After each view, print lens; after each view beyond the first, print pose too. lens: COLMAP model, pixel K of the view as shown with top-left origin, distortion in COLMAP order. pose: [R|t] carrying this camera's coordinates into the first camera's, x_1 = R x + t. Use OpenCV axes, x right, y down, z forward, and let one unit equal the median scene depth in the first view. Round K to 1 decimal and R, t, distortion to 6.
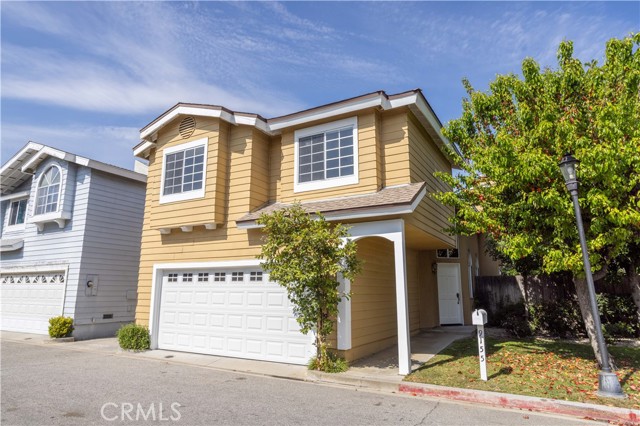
lens RADIAL K [[394.2, 0, 320.0], [0, 394.2, 213.0], [0, 0, 1]] dist [-0.004105, -0.000628]
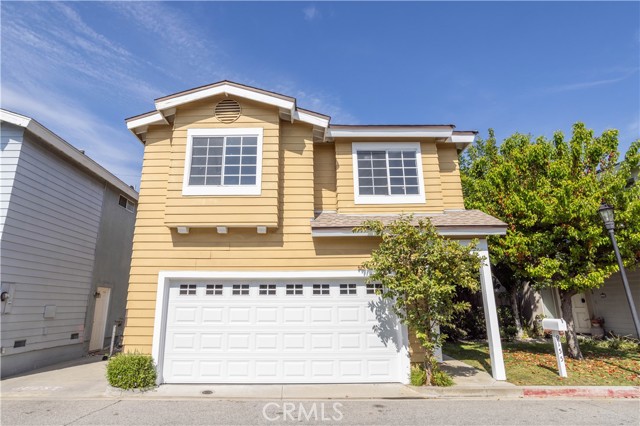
lens RADIAL K [[346.3, 0, 300.4], [0, 346.3, 215.6], [0, 0, 1]] dist [-0.038534, 0.023099]
pose [[0.870029, 0.117342, 0.478833, -0.576009], [-0.088775, 0.992674, -0.081961, 0.058402], [-0.484943, 0.028800, 0.874072, 0.306977]]
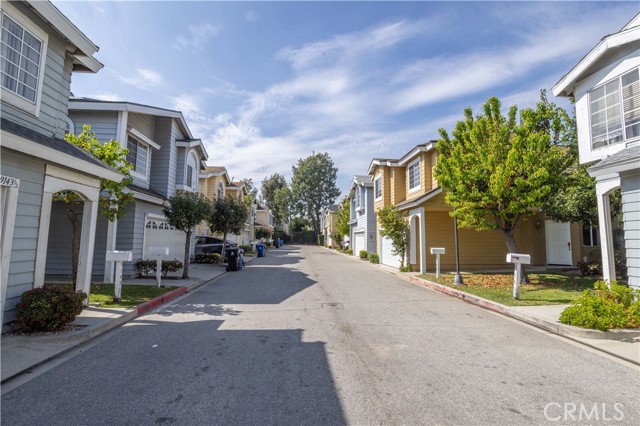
lens RADIAL K [[313.9, 0, 321.2], [0, 313.9, 210.8], [0, 0, 1]] dist [-0.063560, 0.034659]
pose [[0.558821, -0.070173, -0.826314, 1.033636], [0.147410, 0.988951, 0.015706, -0.057090], [0.816082, -0.130584, 0.562990, -0.340505]]
